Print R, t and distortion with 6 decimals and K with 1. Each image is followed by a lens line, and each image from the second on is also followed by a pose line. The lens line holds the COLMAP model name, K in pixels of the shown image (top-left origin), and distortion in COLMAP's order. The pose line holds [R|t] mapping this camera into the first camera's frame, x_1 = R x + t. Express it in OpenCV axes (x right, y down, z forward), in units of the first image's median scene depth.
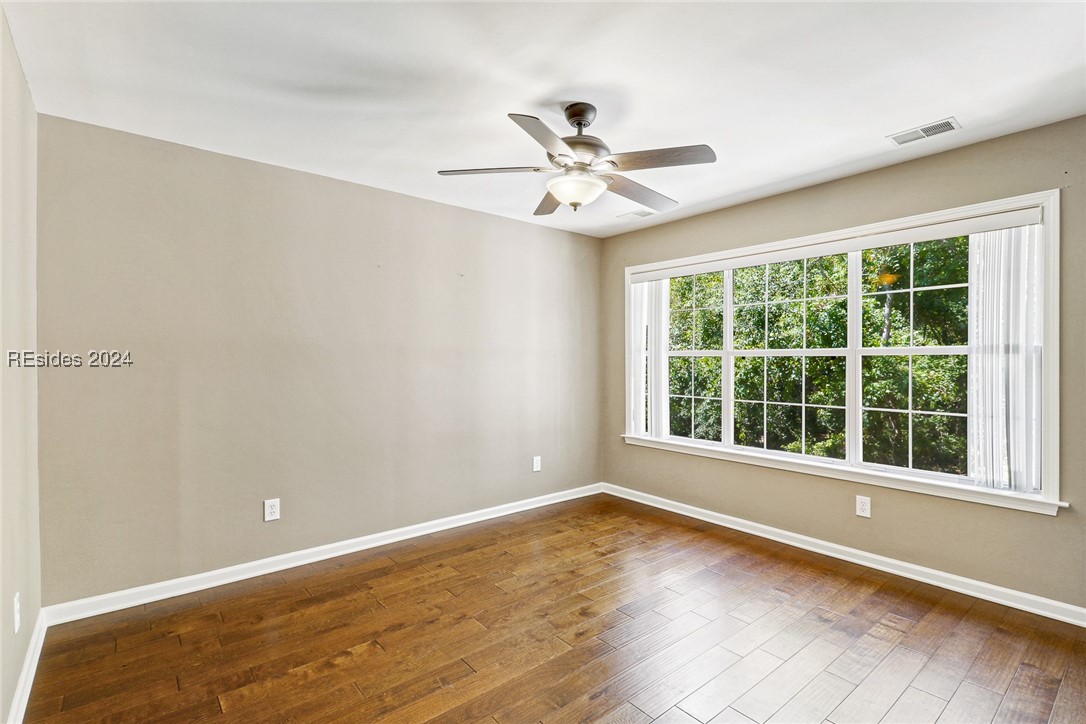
lens RADIAL K [[509.7, 0, 567.4], [0, 509.7, 372.3], [0, 0, 1]] dist [0.023431, -0.008188]
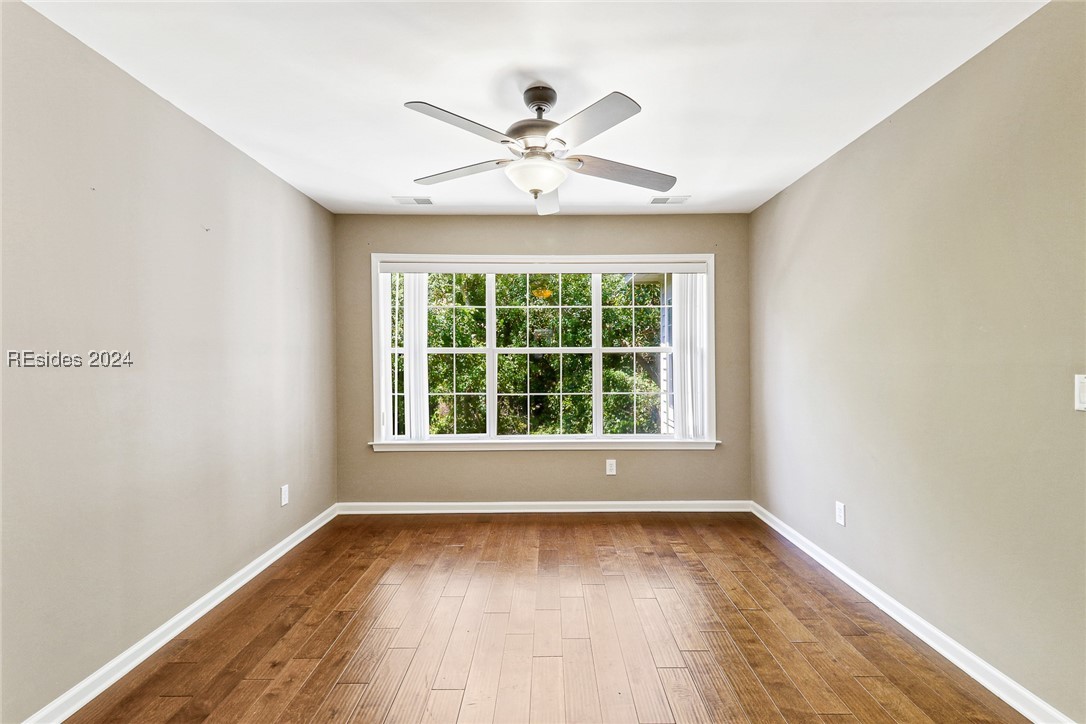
lens RADIAL K [[509.7, 0, 531.7], [0, 509.7, 364.2], [0, 0, 1]] dist [0.023431, -0.008188]
pose [[0.638482, -0.011728, 0.769547, -0.503883], [0.023448, 0.999716, -0.004219, -0.002574], [-0.769279, 0.020738, 0.638576, 0.282776]]
